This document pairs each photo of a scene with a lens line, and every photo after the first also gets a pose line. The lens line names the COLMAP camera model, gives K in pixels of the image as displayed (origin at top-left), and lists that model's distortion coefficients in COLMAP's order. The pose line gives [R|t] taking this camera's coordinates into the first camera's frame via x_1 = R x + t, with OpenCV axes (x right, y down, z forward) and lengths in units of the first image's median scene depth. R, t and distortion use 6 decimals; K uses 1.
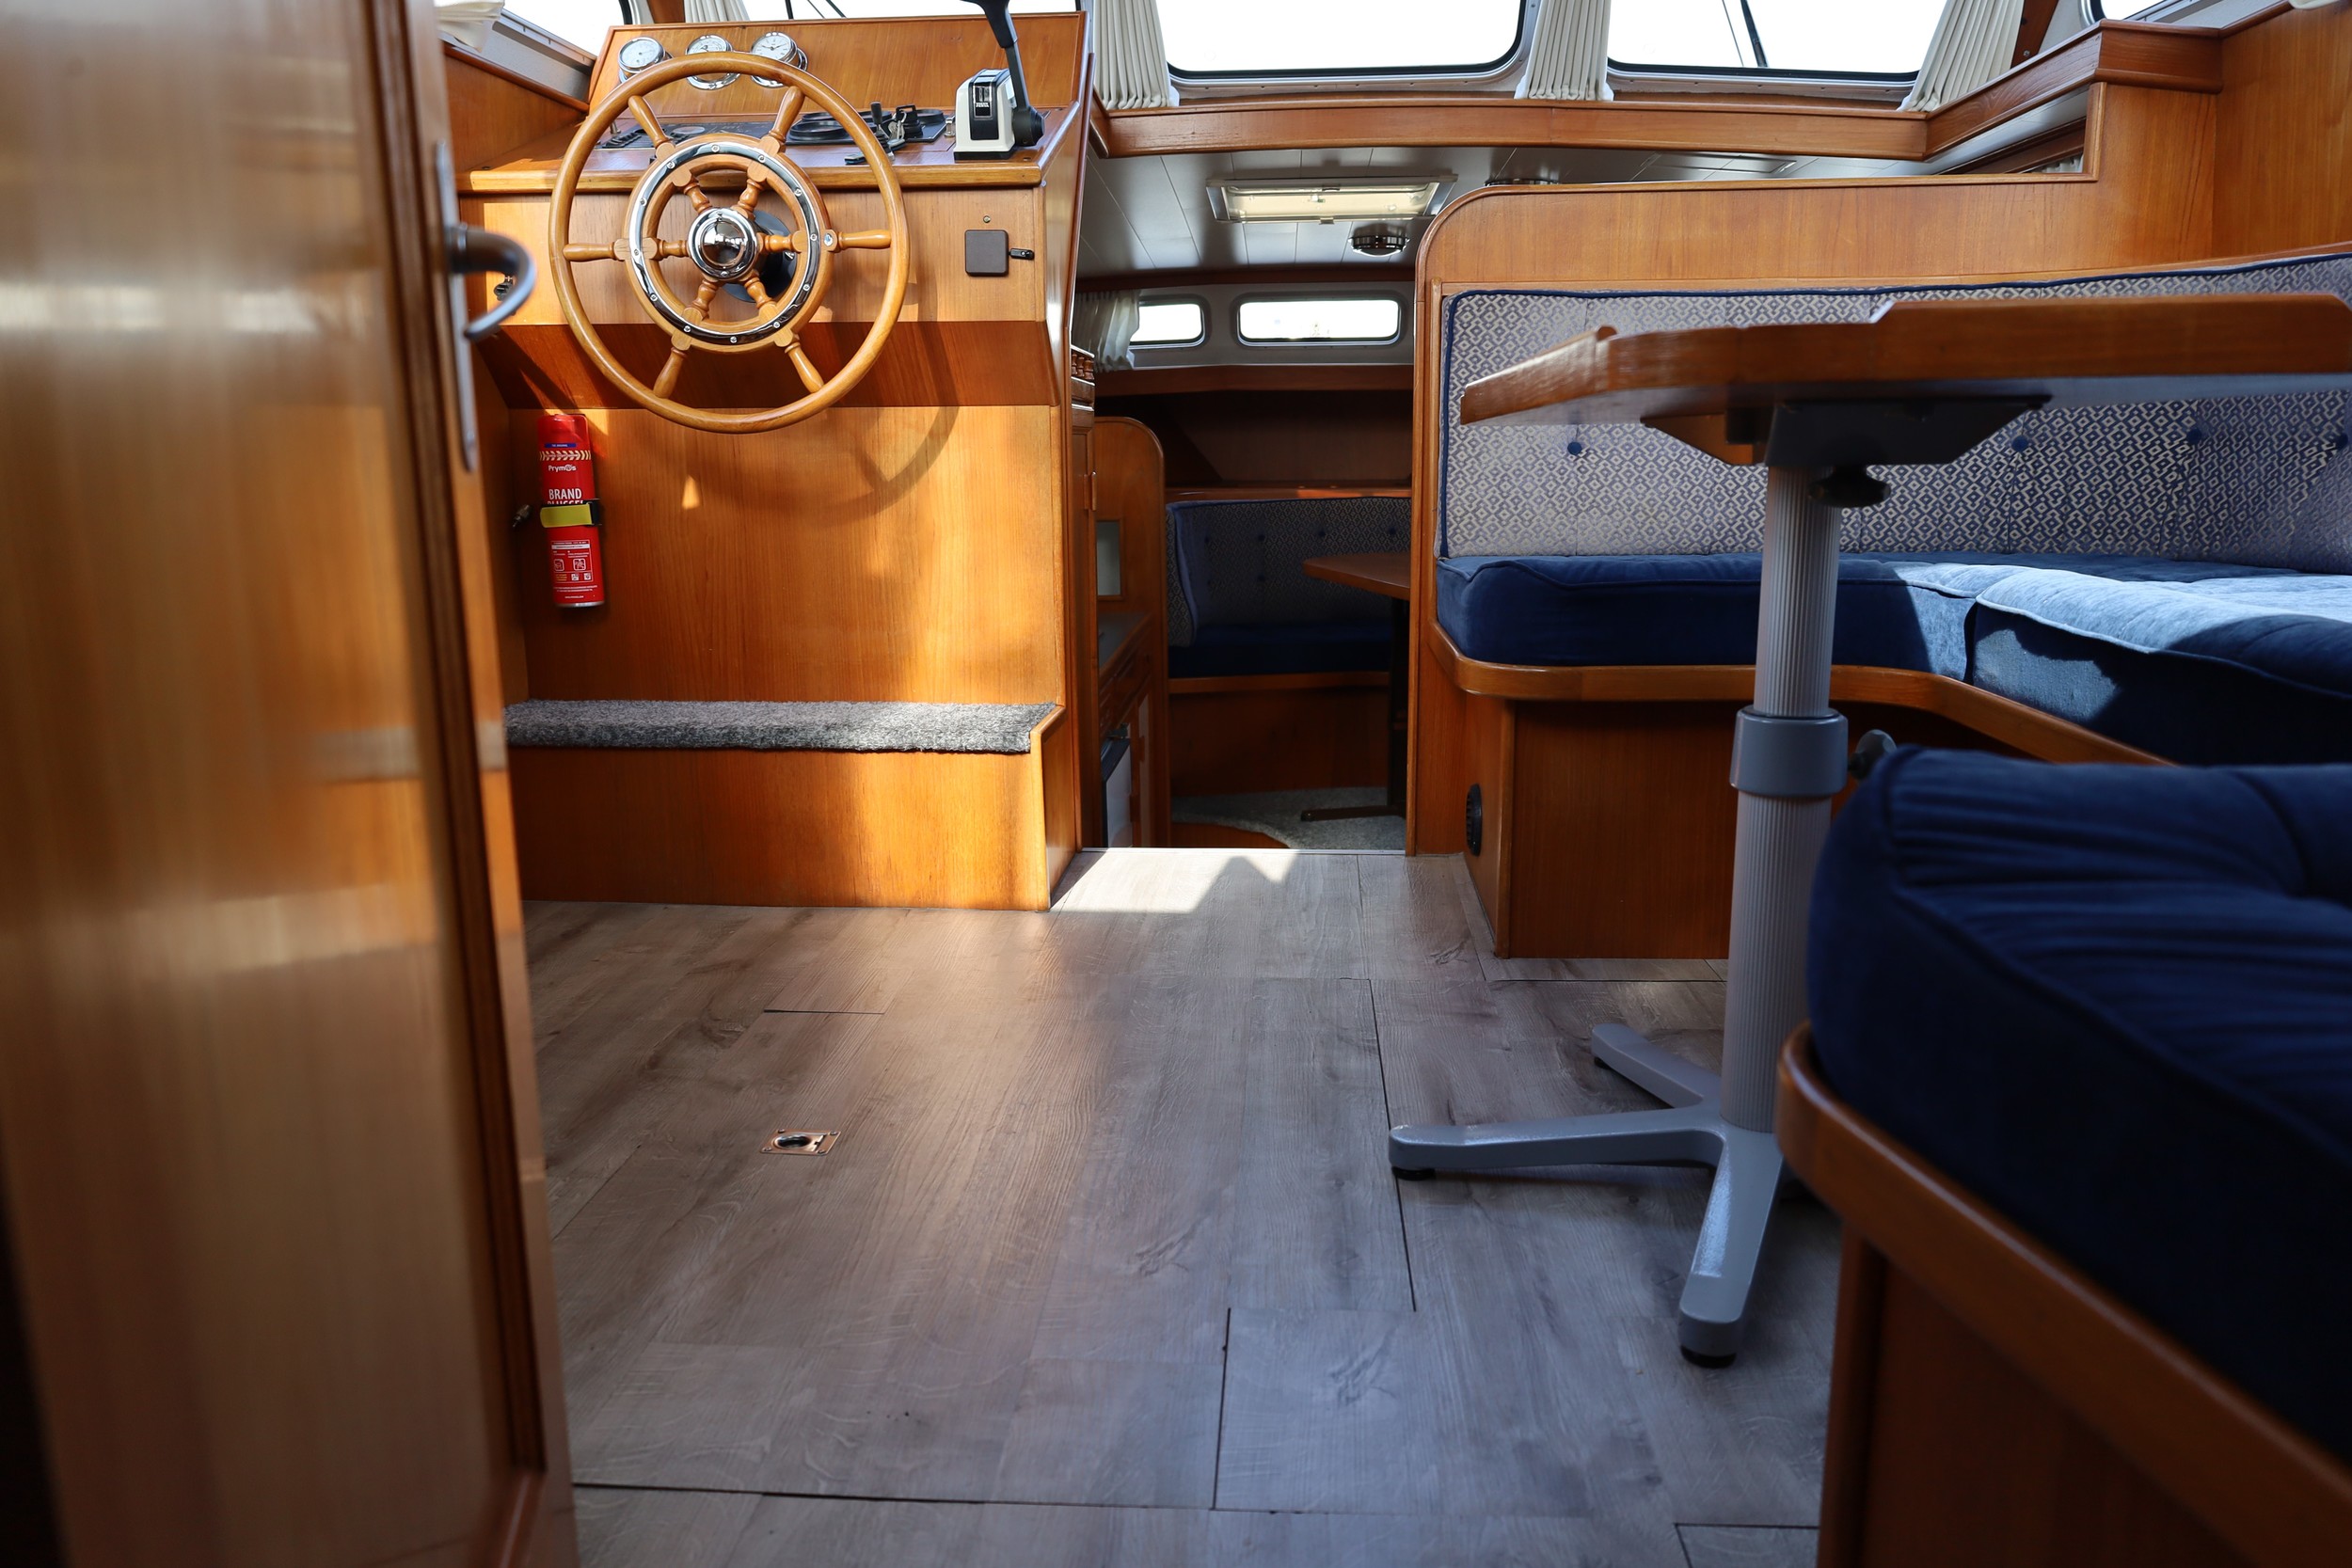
lens RADIAL K [[1657.0, 0, 1183.2], [0, 1657.0, 791.5], [0, 0, 1]] dist [-0.002234, -0.004221]
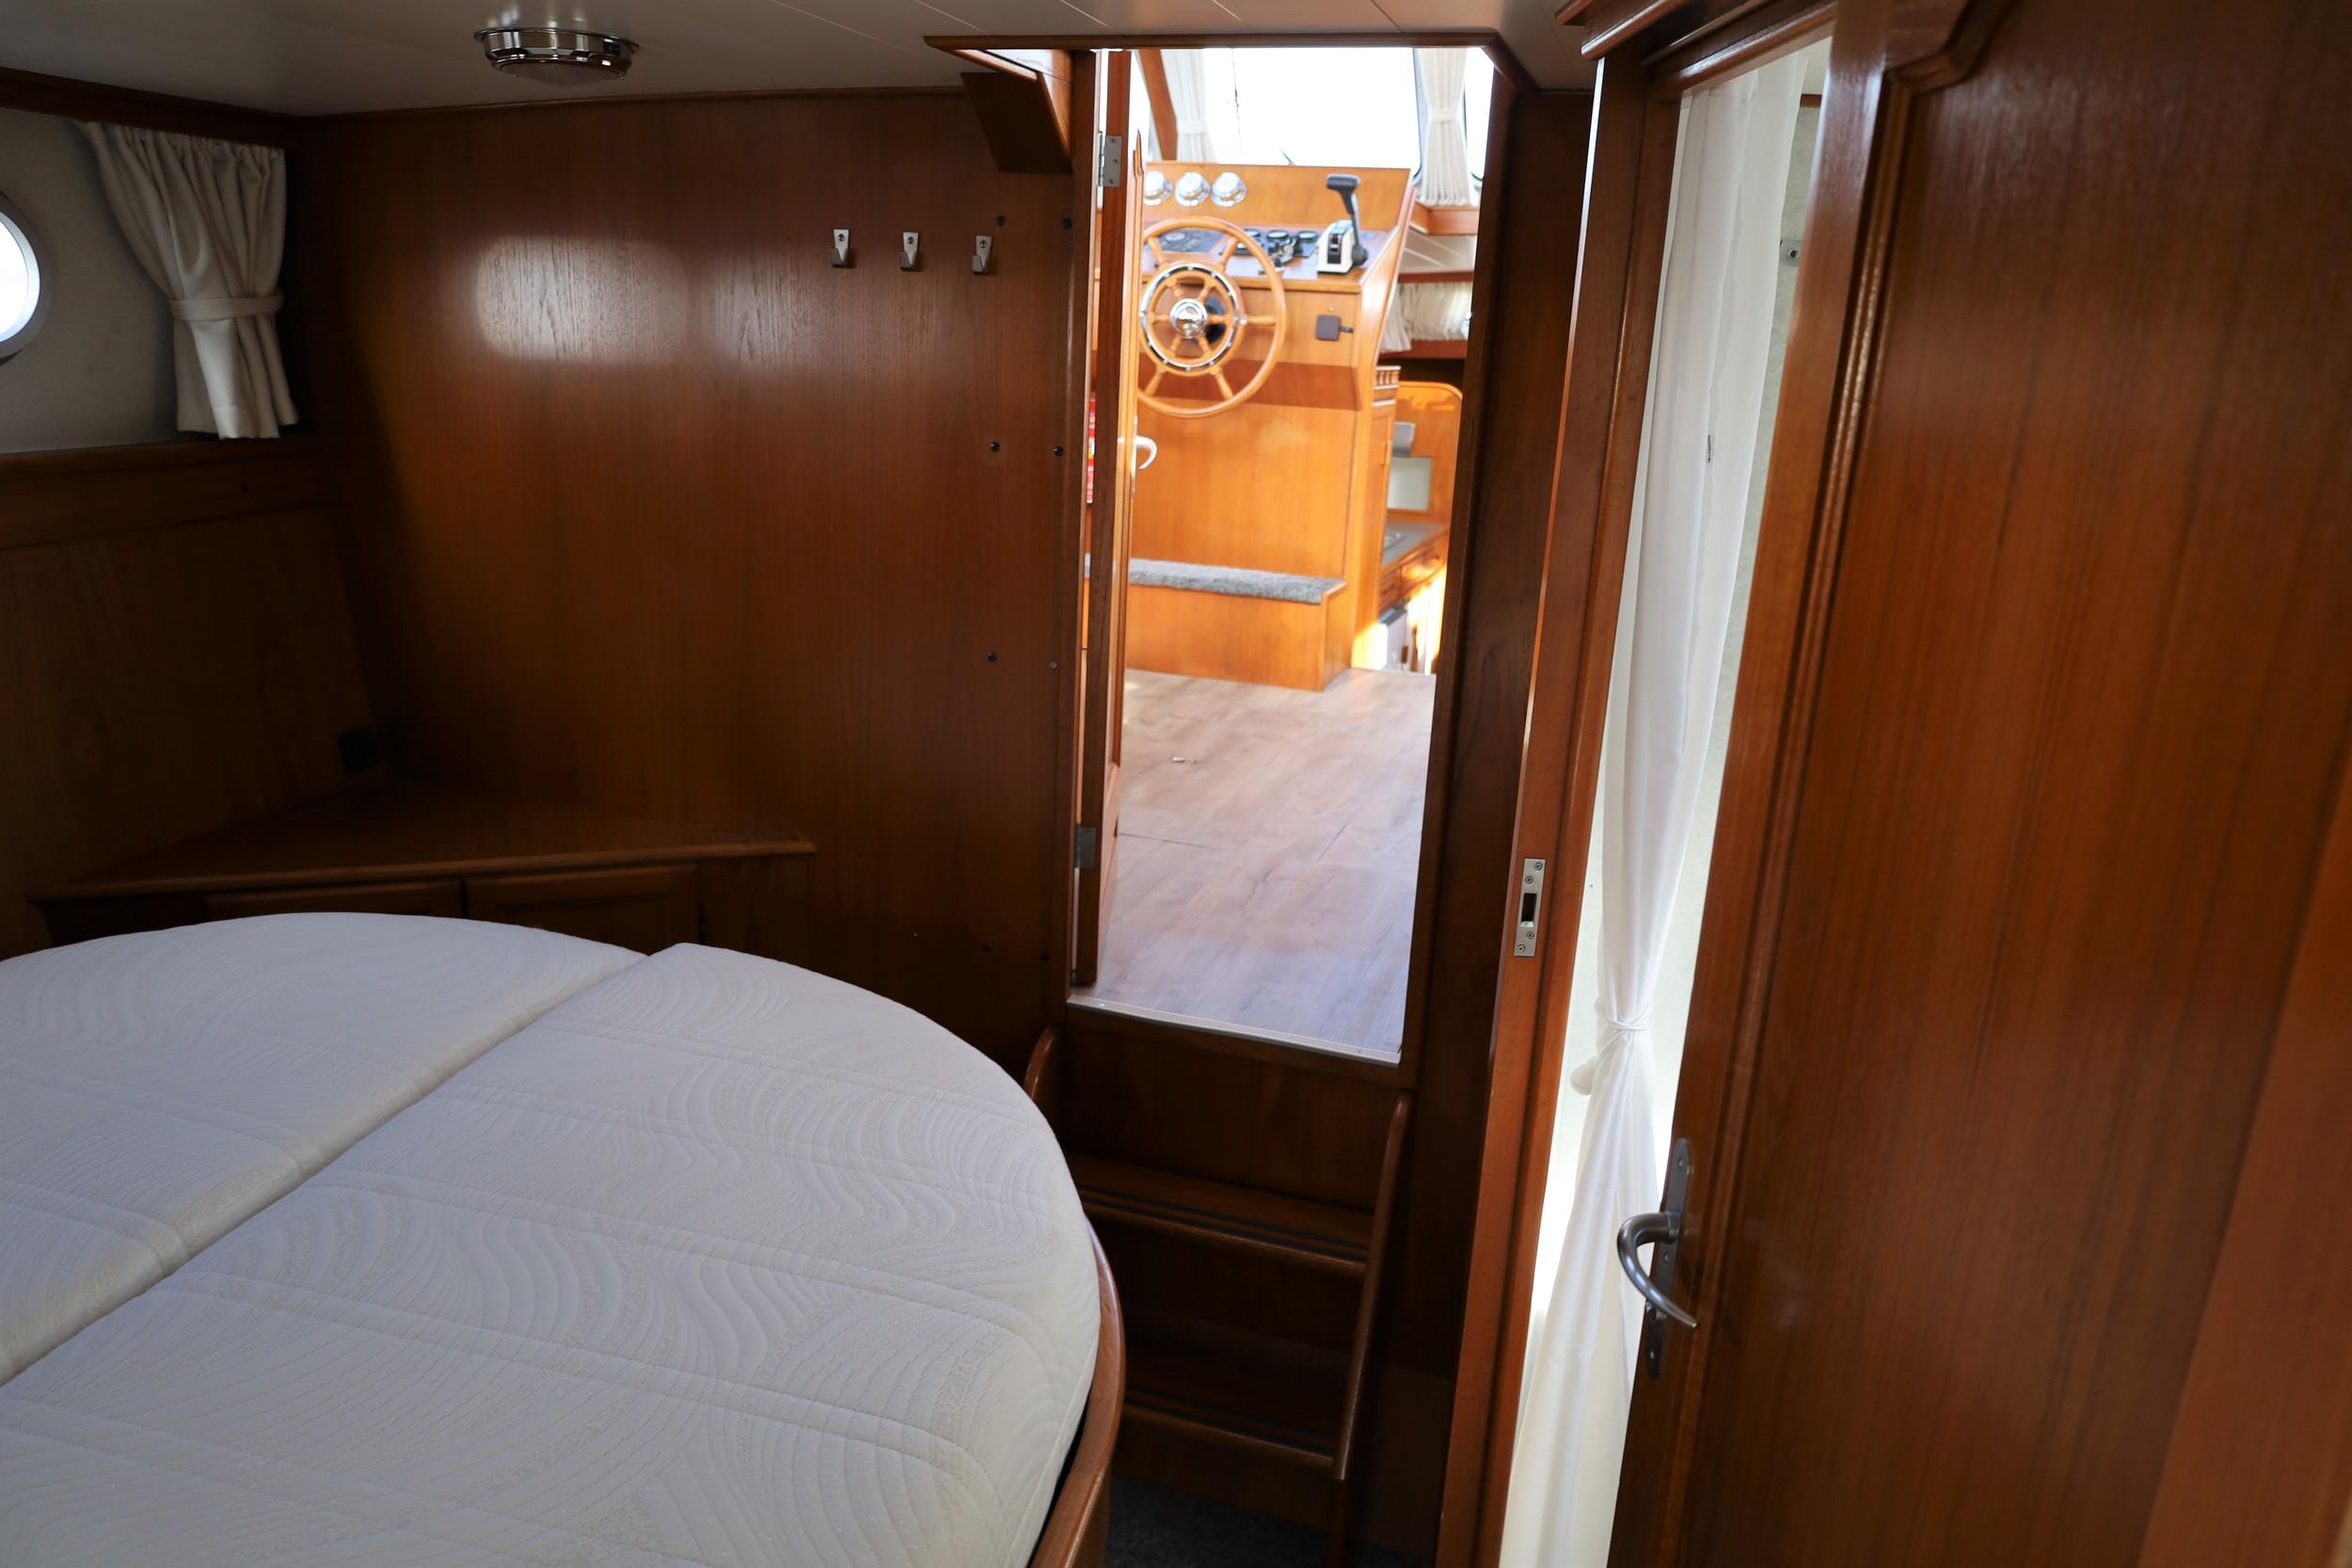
lens RADIAL K [[1611.7, 0, 1182.0], [0, 1611.7, 790.9], [0, 0, 1]] dist [-0.005288, 0.003720]
pose [[0.968235, 0.121204, -0.218702, 0.175654], [-0.104342, 0.990719, 0.087114, 0.042780], [0.227231, -0.061527, 0.971895, -0.792657]]
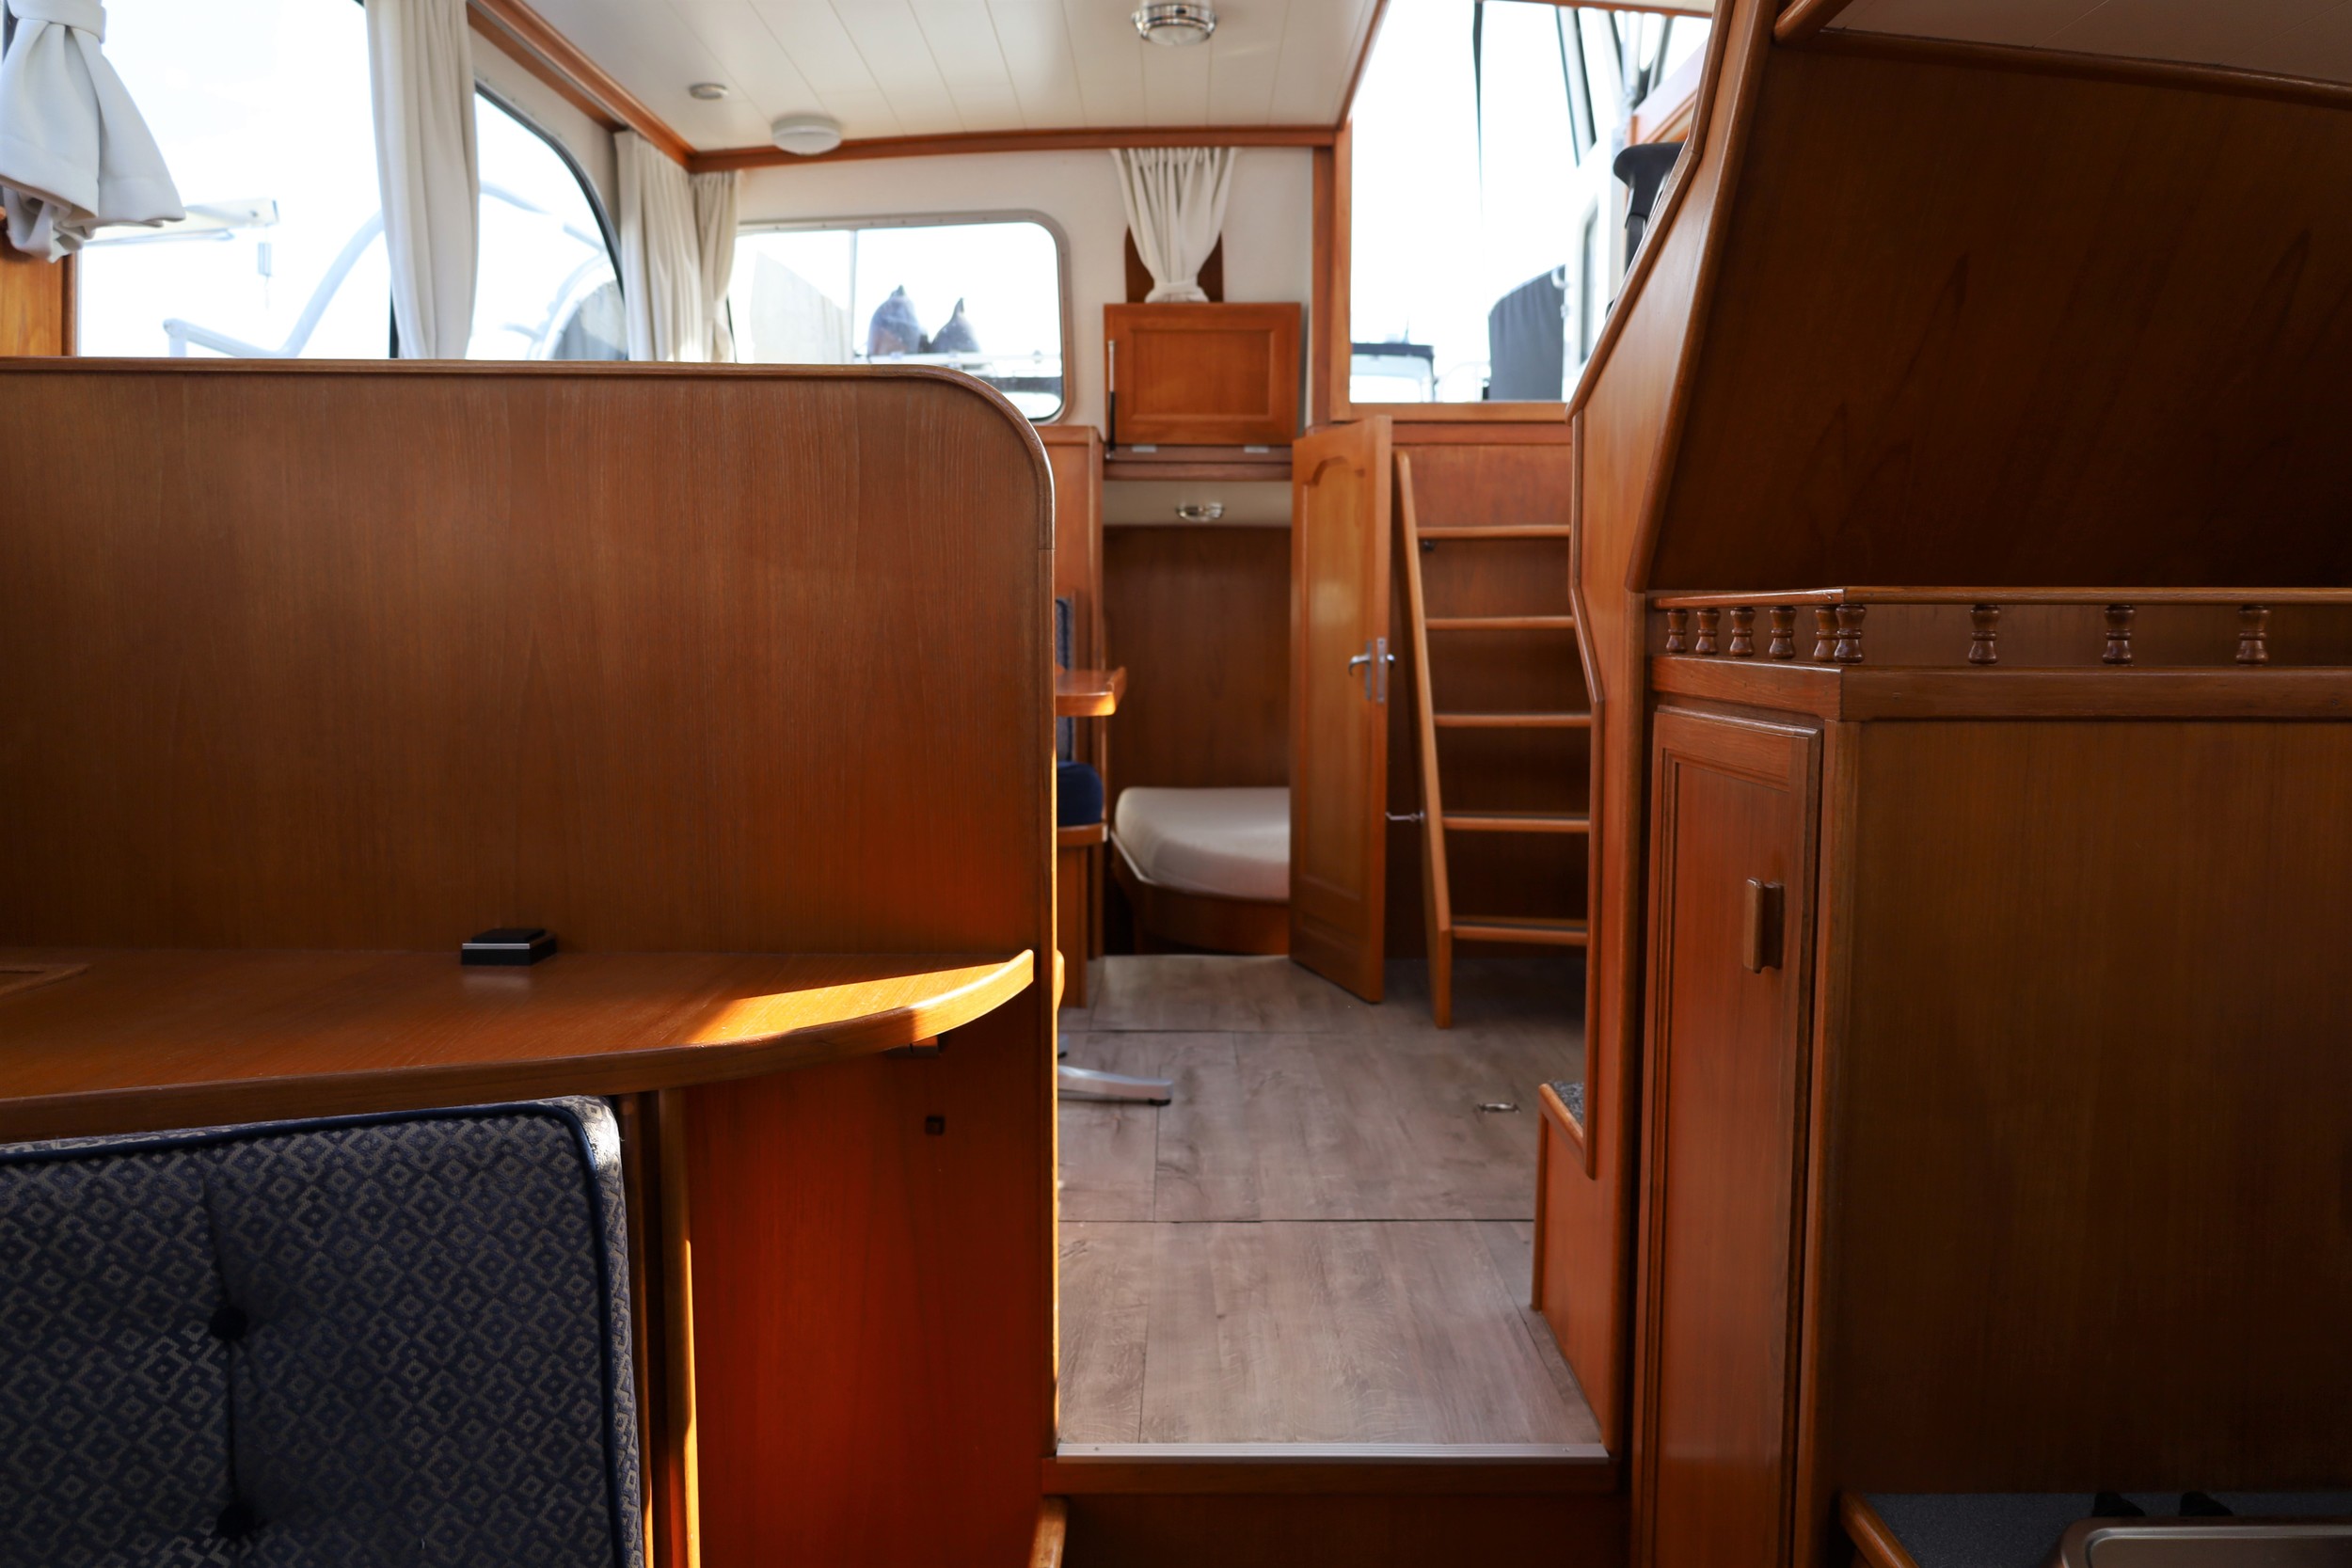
lens RADIAL K [[1615.0, 0, 1169.9], [0, 1615.0, 788.6], [0, 0, 1]] dist [-0.005827, 0.002538]
pose [[-0.998014, 0.014754, -0.061247, 0.146161], [-0.004168, 0.954594, 0.297880, -0.421649], [0.062861, 0.297543, -0.952637, 1.723552]]
